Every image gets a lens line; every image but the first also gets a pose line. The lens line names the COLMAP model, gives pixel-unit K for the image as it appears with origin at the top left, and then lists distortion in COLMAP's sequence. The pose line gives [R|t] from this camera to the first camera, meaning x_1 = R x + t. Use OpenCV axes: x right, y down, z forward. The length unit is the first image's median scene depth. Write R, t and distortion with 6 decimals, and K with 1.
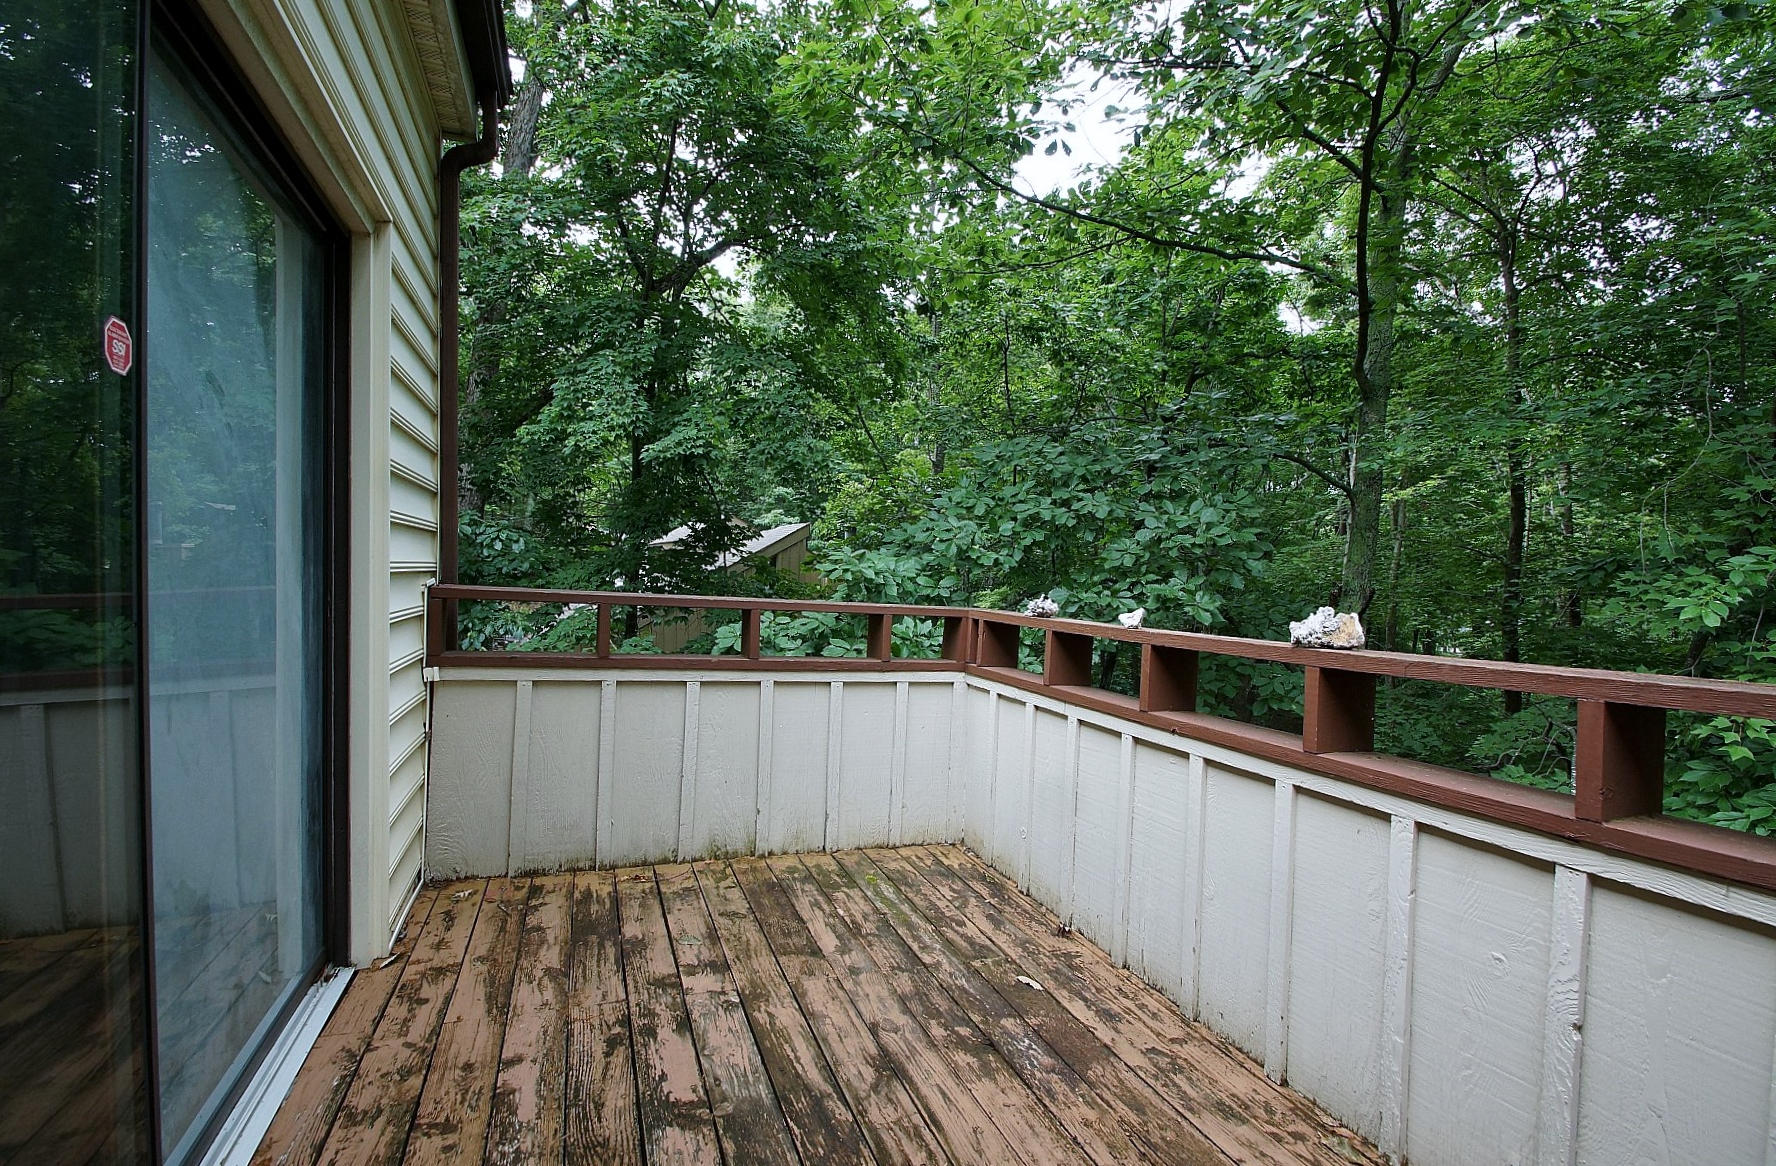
lens RADIAL K [[777.5, 0, 885.7], [0, 777.5, 580.9], [0, 0, 1]] dist [-0.003284, -0.000552]
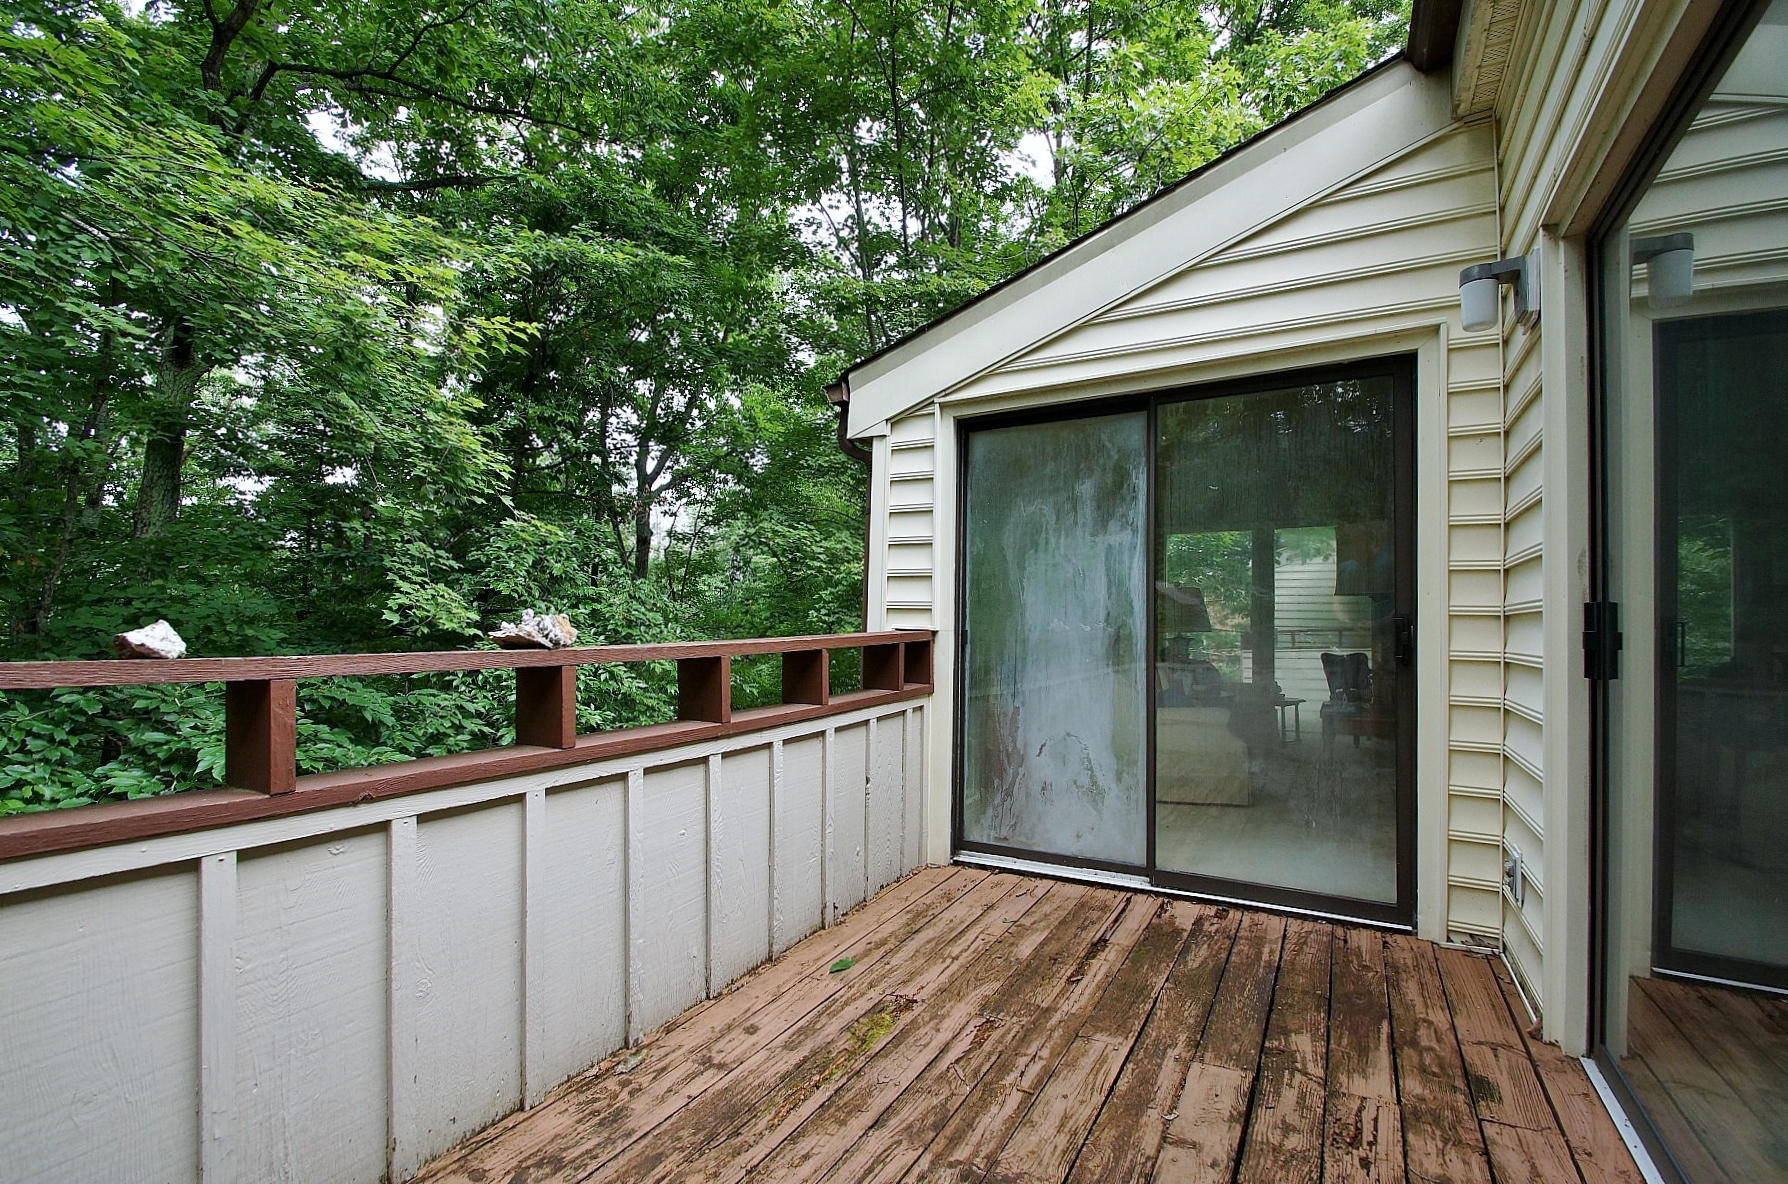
lens RADIAL K [[782.8, 0, 892.8], [0, 782.8, 604.7], [0, 0, 1]] dist [-0.003284, -0.000552]
pose [[-0.614992, -0.011664, 0.788447, -0.562473], [-0.016303, 0.999865, 0.002075, 0.019678], [-0.788365, -0.011578, -0.615099, 1.347735]]
